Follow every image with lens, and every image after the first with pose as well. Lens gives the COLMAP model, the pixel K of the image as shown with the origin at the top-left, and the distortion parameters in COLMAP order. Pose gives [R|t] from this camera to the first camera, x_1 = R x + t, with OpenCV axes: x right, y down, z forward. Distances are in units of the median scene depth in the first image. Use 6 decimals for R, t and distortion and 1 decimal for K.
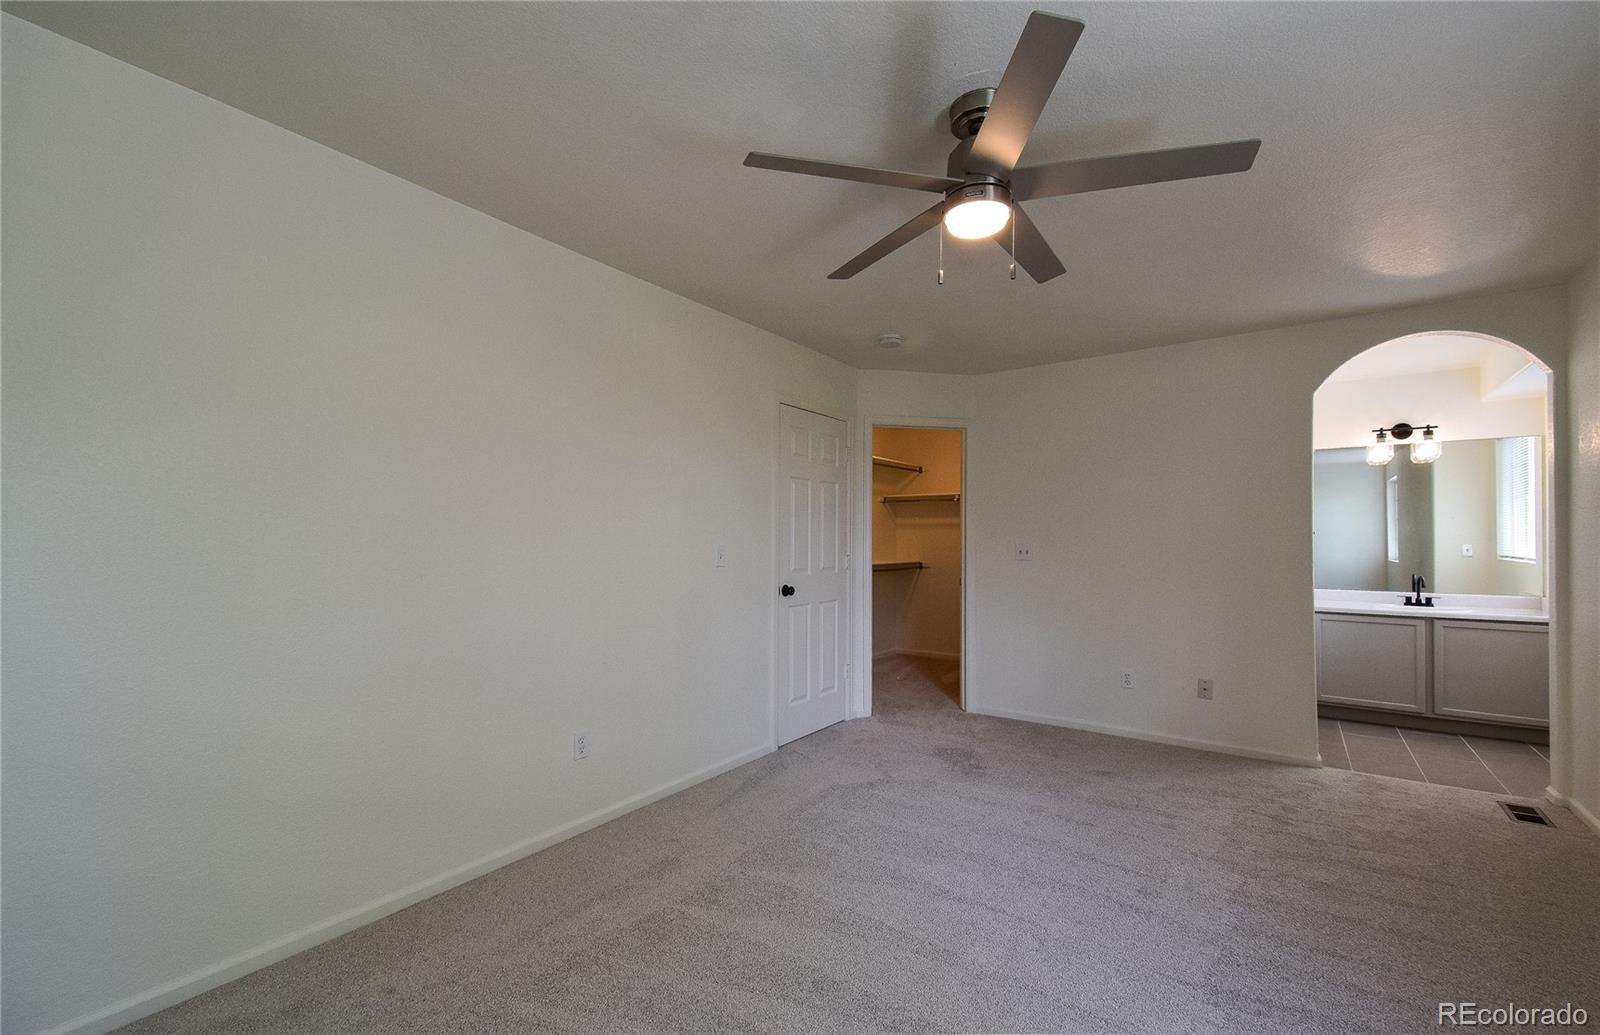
lens RADIAL K [[696.1, 0, 822.1], [0, 696.1, 527.9], [0, 0, 1]] dist [0.027813, -0.000311]
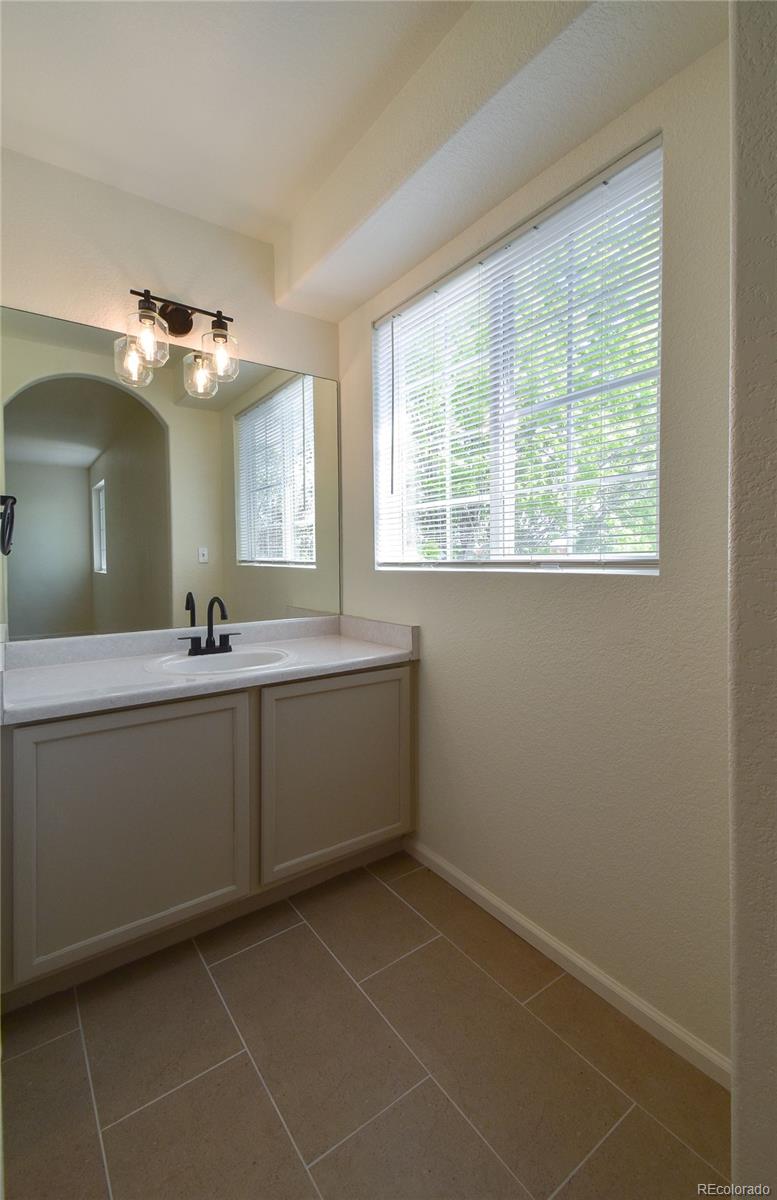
lens RADIAL K [[522.1, 0, 388.9], [0, 522.1, 576.7], [0, 0, 1]] dist [0.027813, -0.000311]
pose [[0.346173, -0.039557, 0.937336, 0.566466], [-0.007658, 0.998958, 0.044986, 0.037212], [-0.938139, -0.022751, 0.345509, 0.806889]]
